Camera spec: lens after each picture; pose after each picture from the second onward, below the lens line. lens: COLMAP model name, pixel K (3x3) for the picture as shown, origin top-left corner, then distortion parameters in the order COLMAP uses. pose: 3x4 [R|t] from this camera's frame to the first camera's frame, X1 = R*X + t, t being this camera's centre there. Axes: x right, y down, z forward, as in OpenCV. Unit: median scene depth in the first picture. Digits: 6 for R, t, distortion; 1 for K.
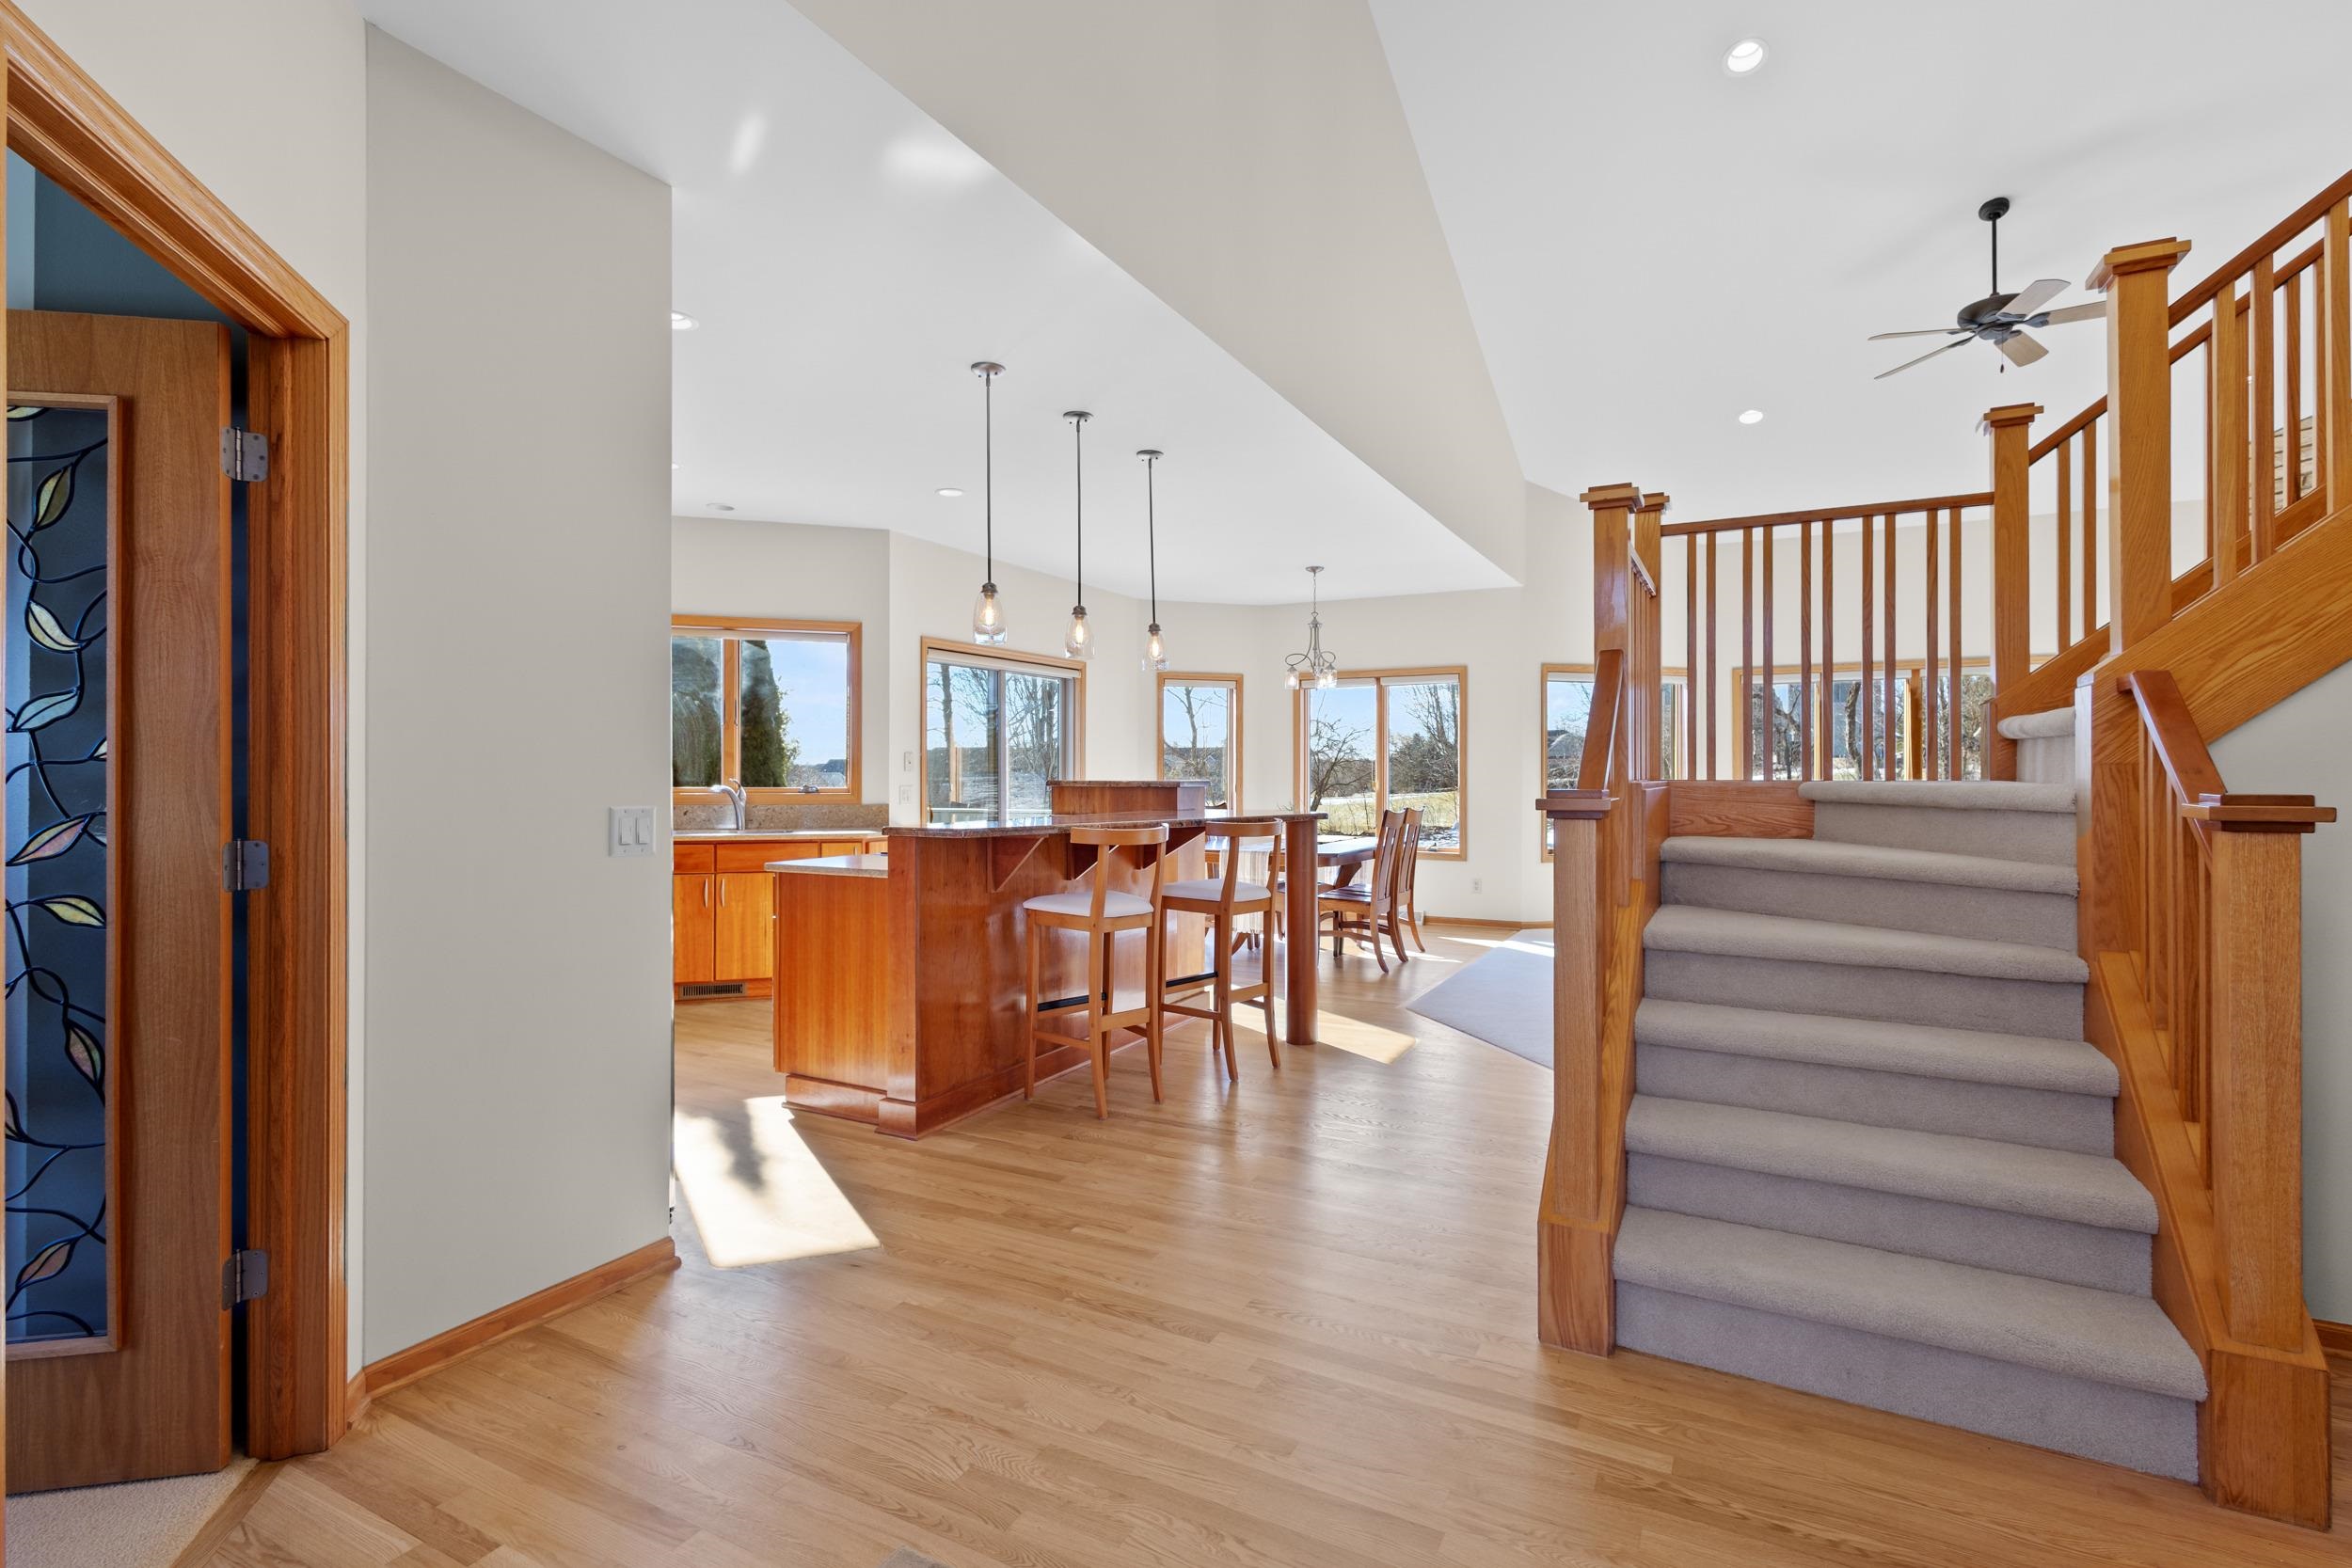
lens RADIAL K [[1078.2, 0, 1181.2], [0, 1078.2, 770.7], [0, 0, 1]] dist [0.009258, -0.001687]
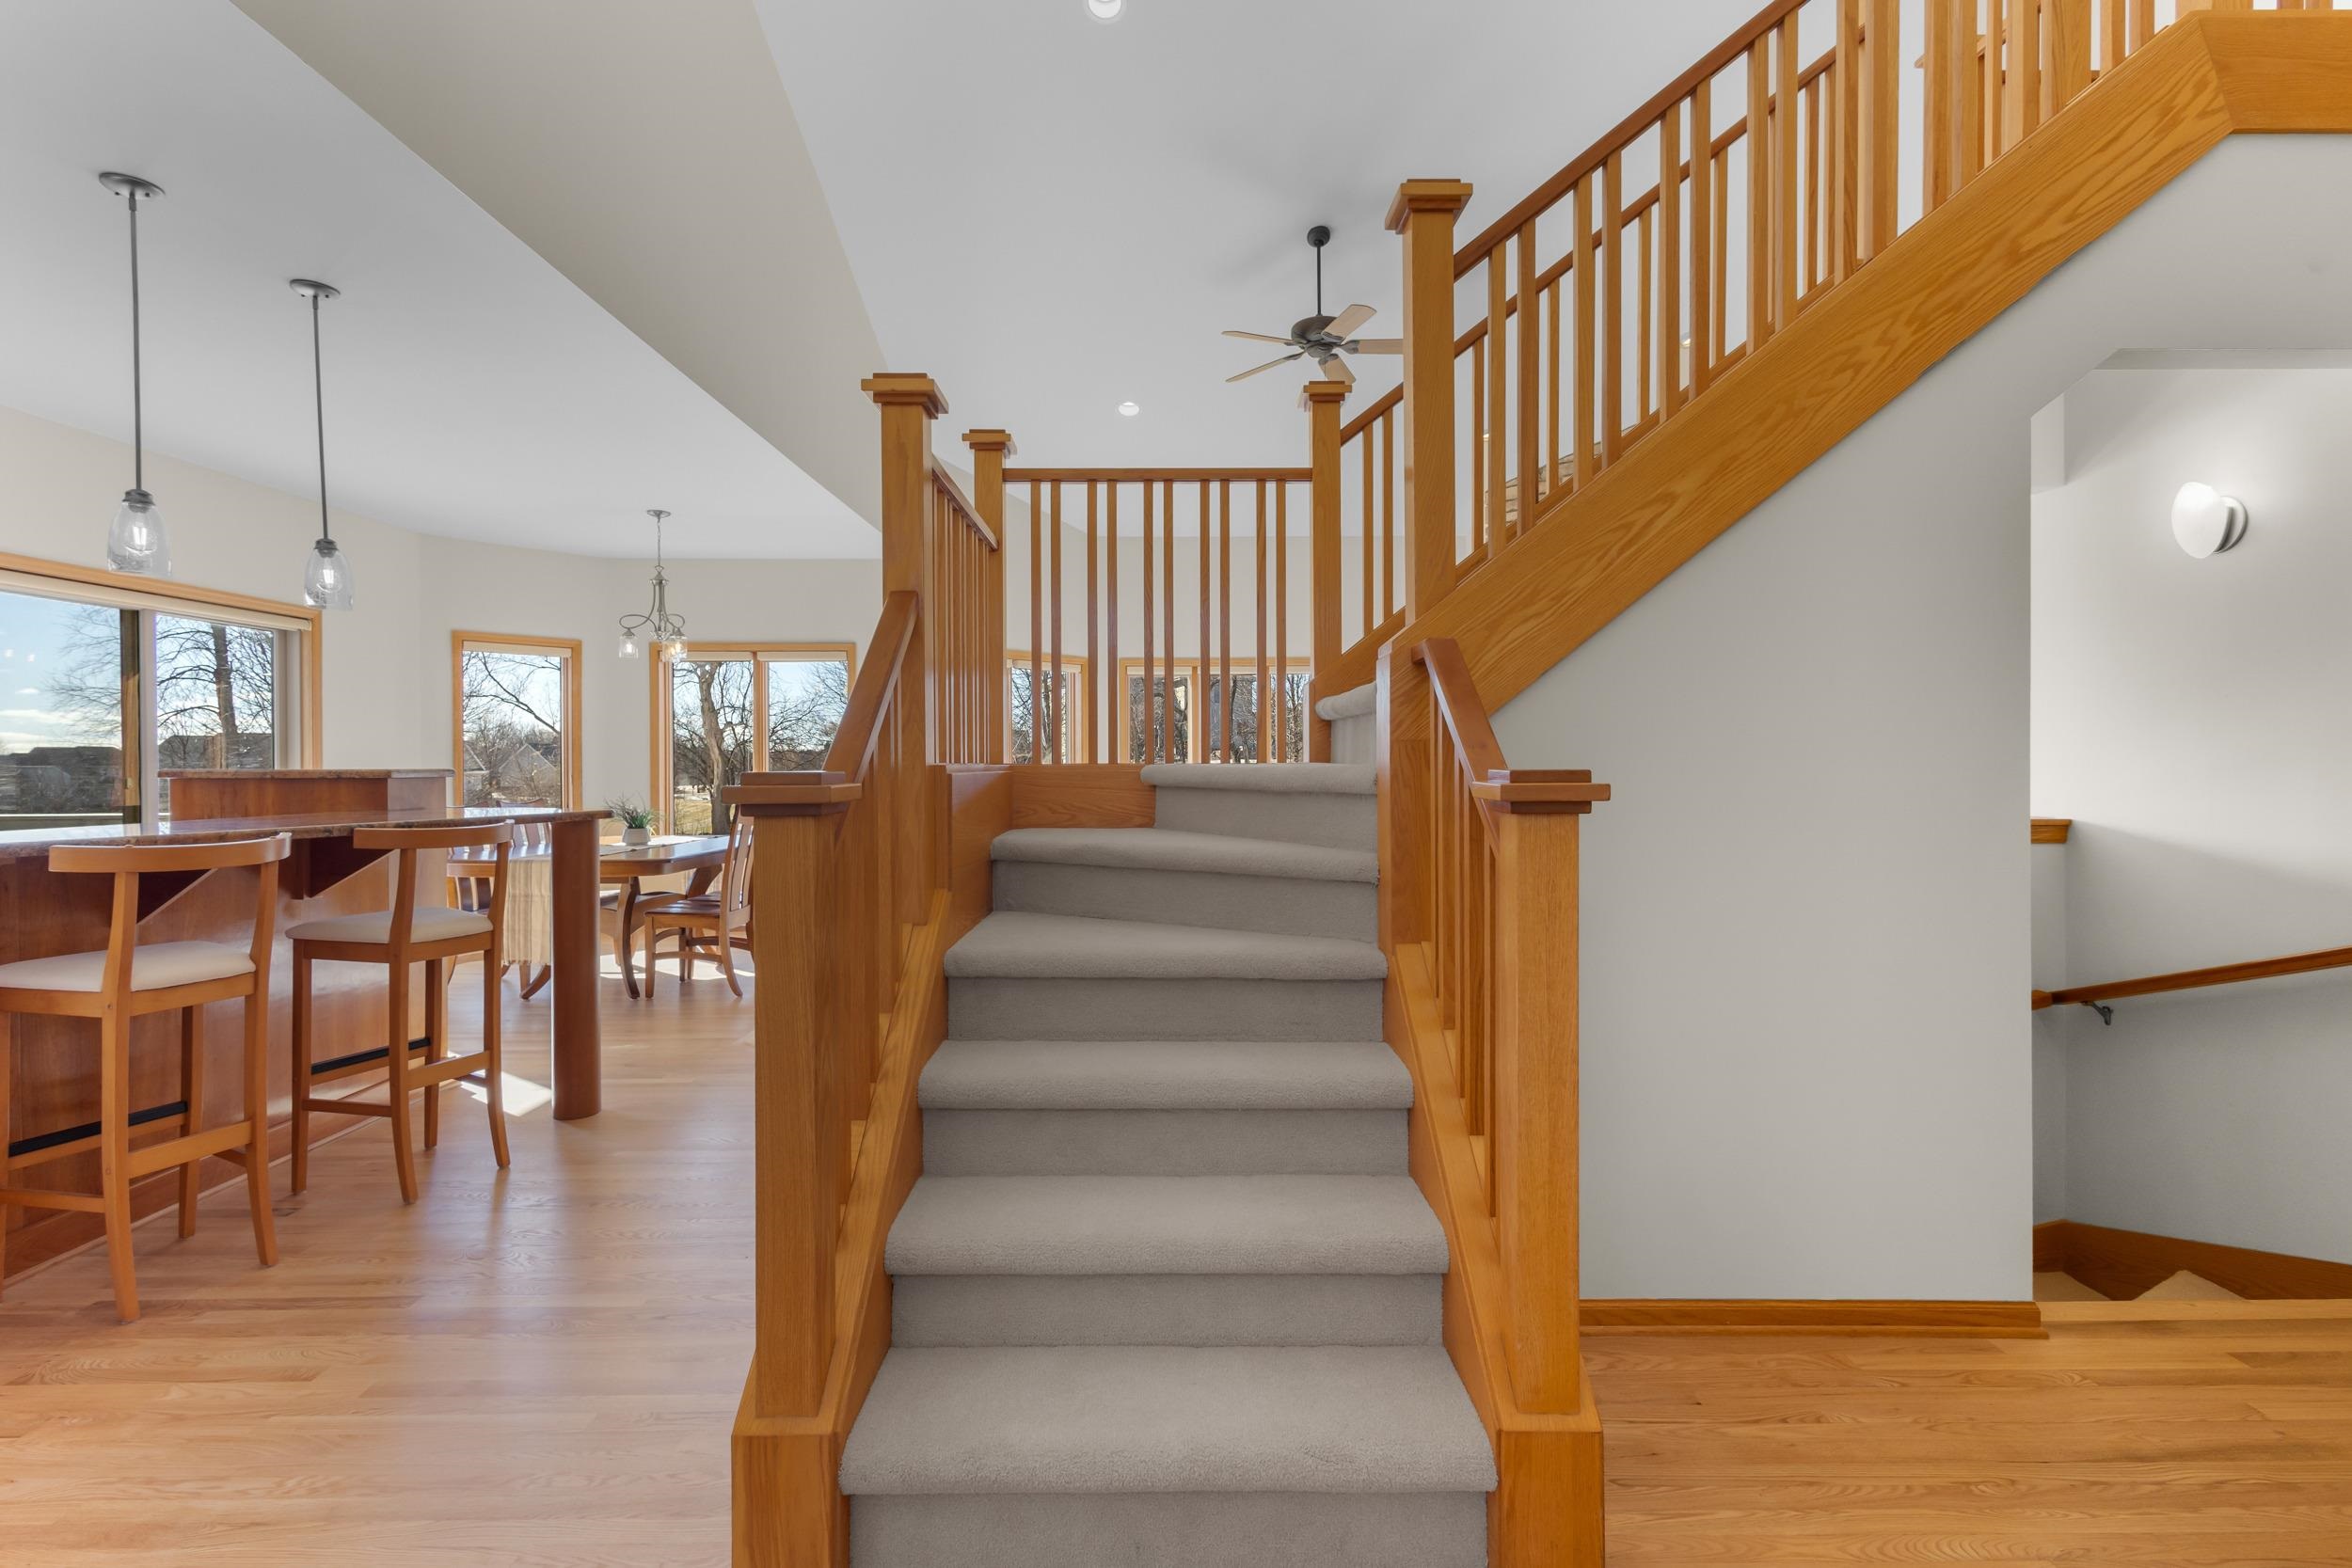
lens RADIAL K [[1073.5, 0, 1175.7], [0, 1073.5, 776.6], [0, 0, 1]] dist [0.008682, -0.000392]
pose [[0.875917, -0.008634, 0.482384, 0.197633], [0.001692, 0.999889, 0.014824, 0.008507], [-0.482458, -0.012168, 0.875834, 0.238019]]
